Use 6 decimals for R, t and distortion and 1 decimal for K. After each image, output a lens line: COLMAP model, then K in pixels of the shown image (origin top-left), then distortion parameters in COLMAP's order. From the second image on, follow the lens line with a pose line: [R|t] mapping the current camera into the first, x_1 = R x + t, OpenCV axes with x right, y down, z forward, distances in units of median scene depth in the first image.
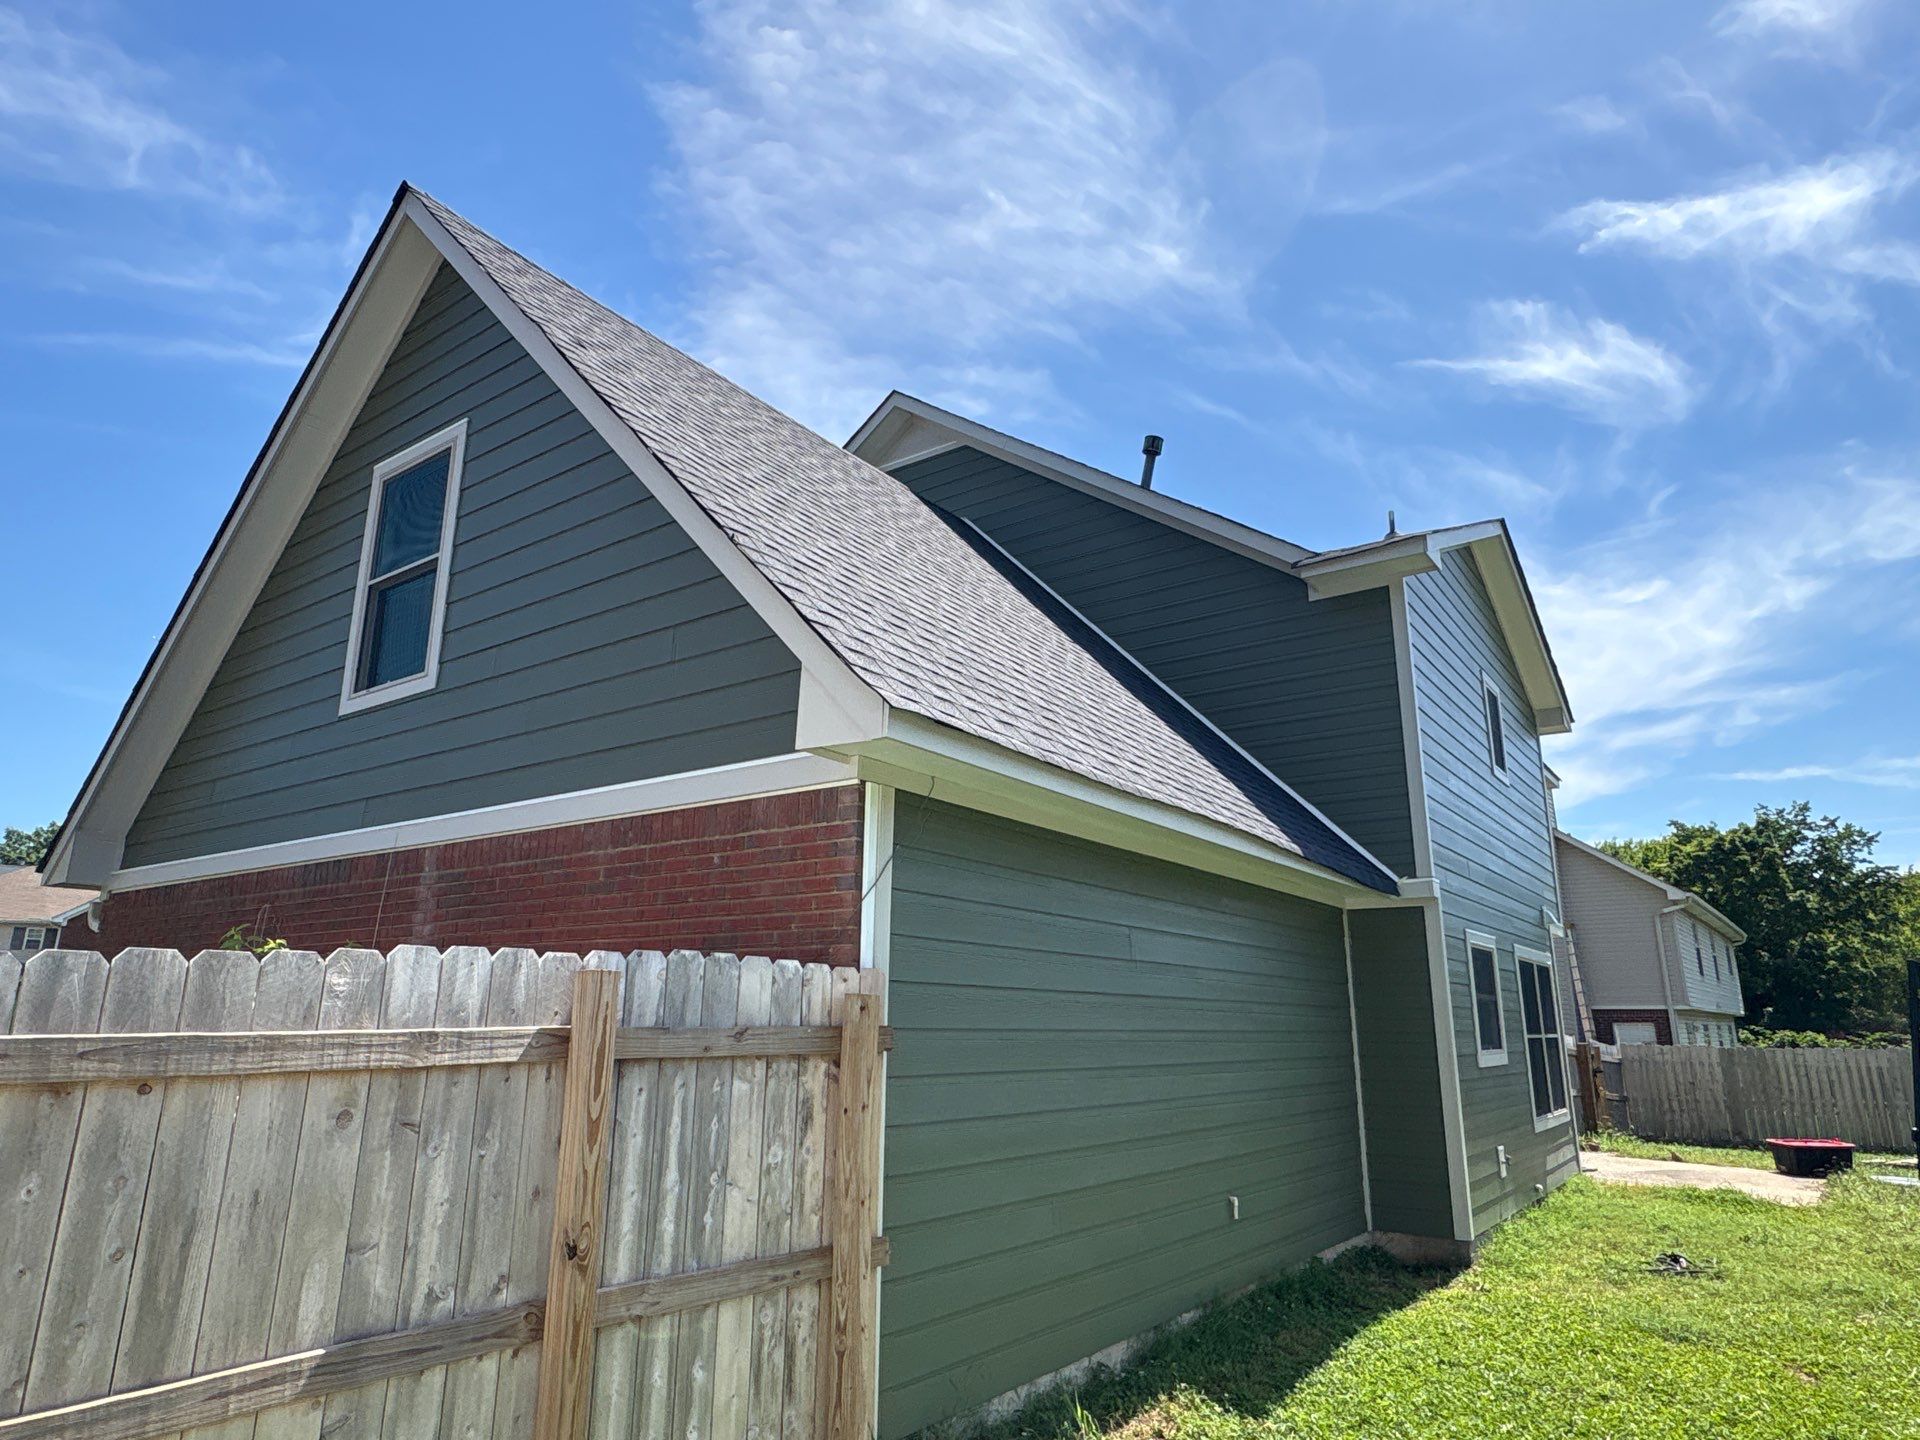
lens RADIAL K [[1118.6, 0, 960.0], [0, 1118.6, 720.0], [0, 0, 1]] dist [-0.000833, 0.001065]
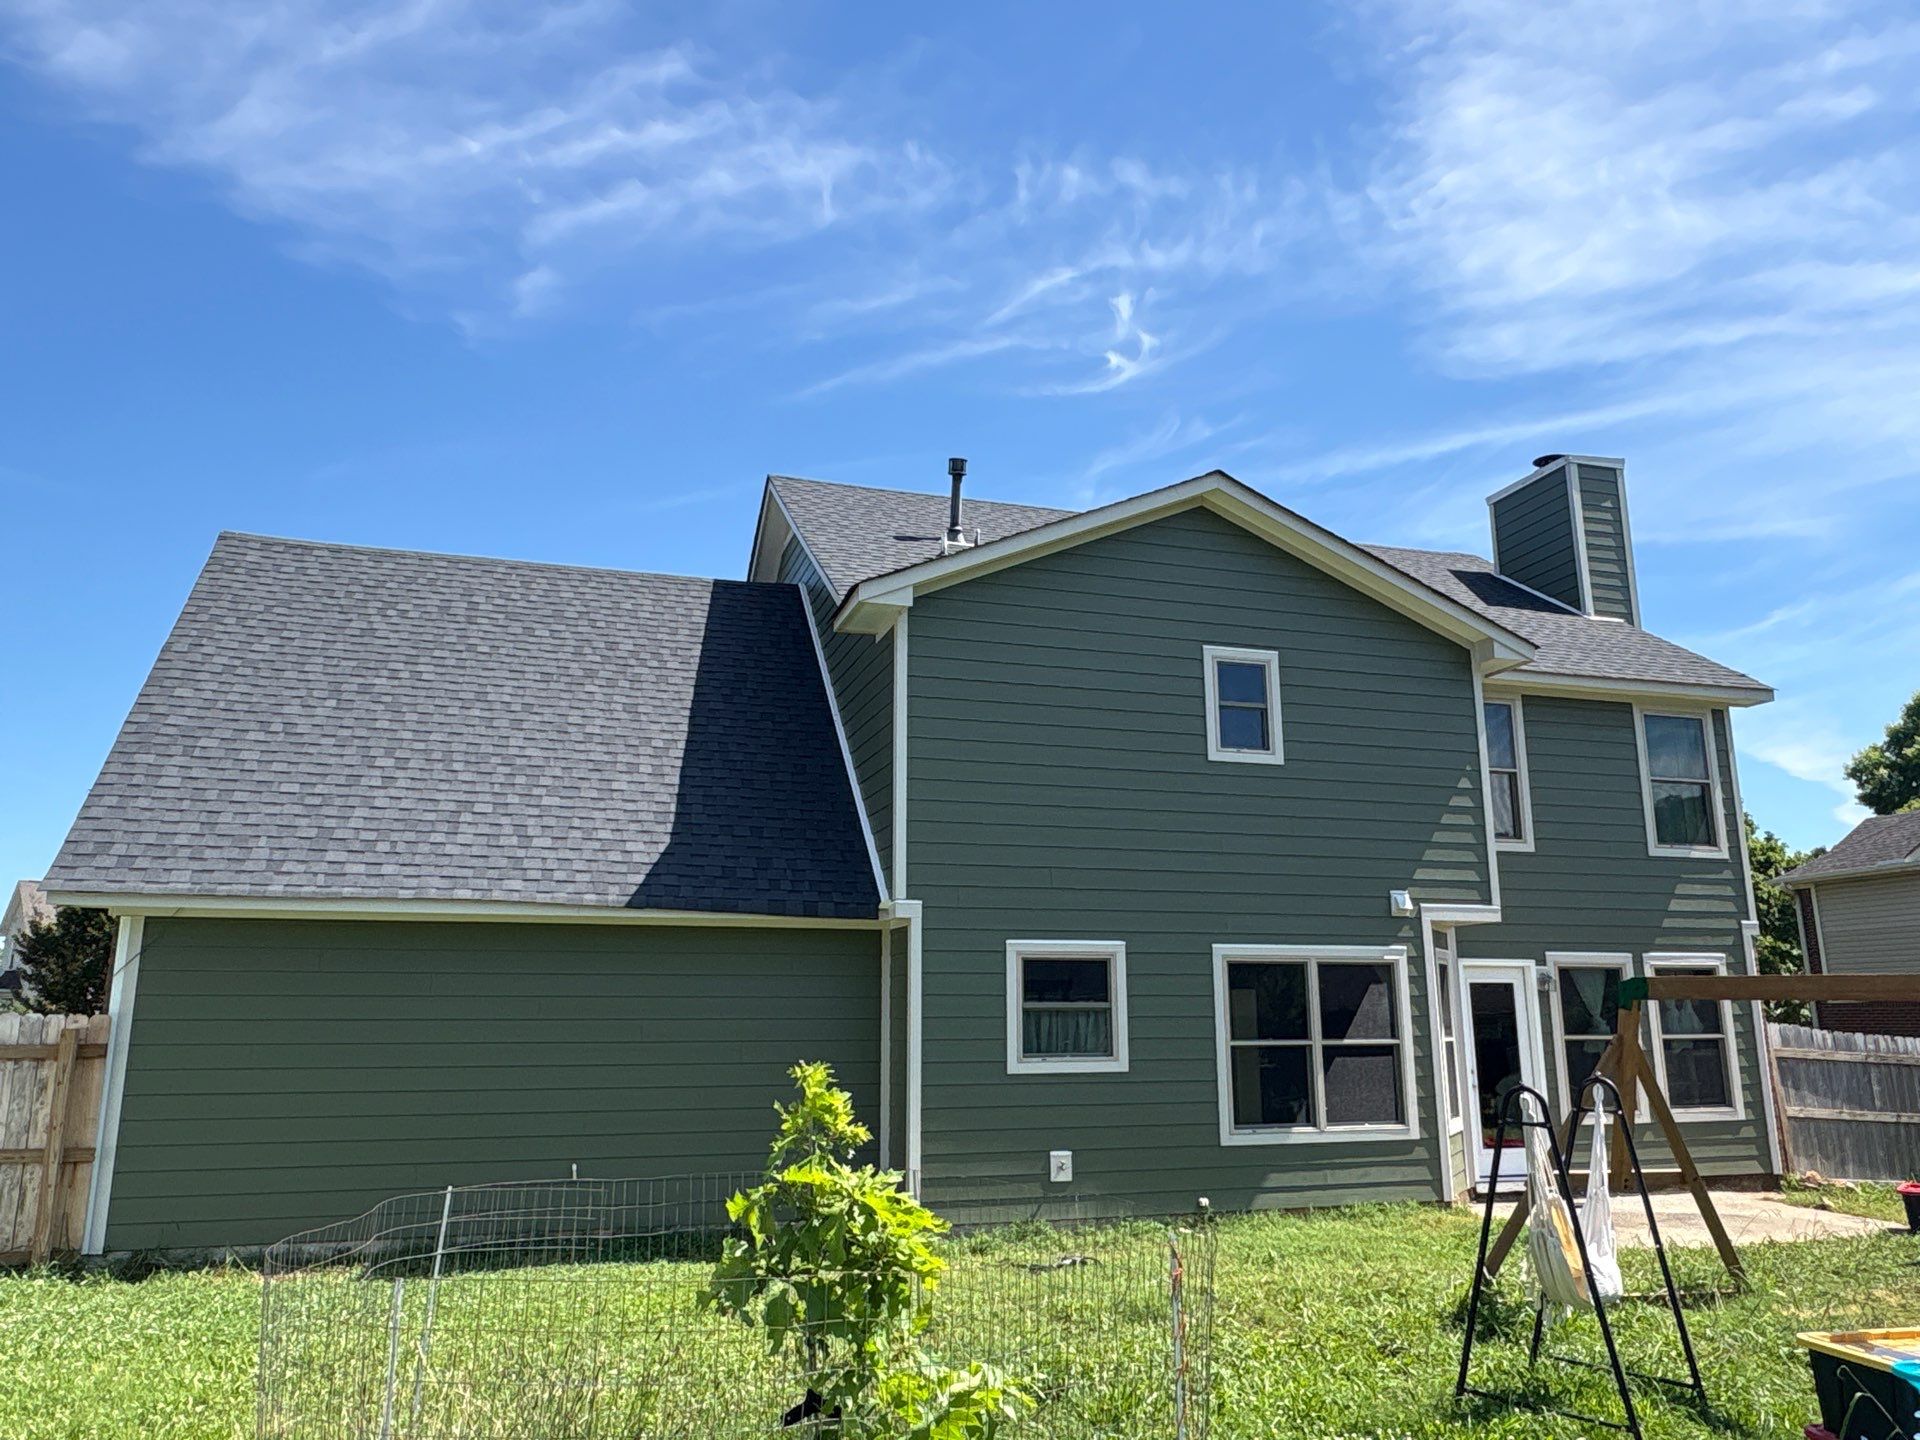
lens RADIAL K [[1419.1, 0, 960.0], [0, 1419.1, 720.0], [0, 0, 1]] dist [0.001195, -0.002882]
pose [[0.800834, -0.146966, -0.580574, 2.666197], [0.168741, 0.985519, -0.016714, 0.011164], [0.574623, -0.084581, 0.814036, -0.104806]]
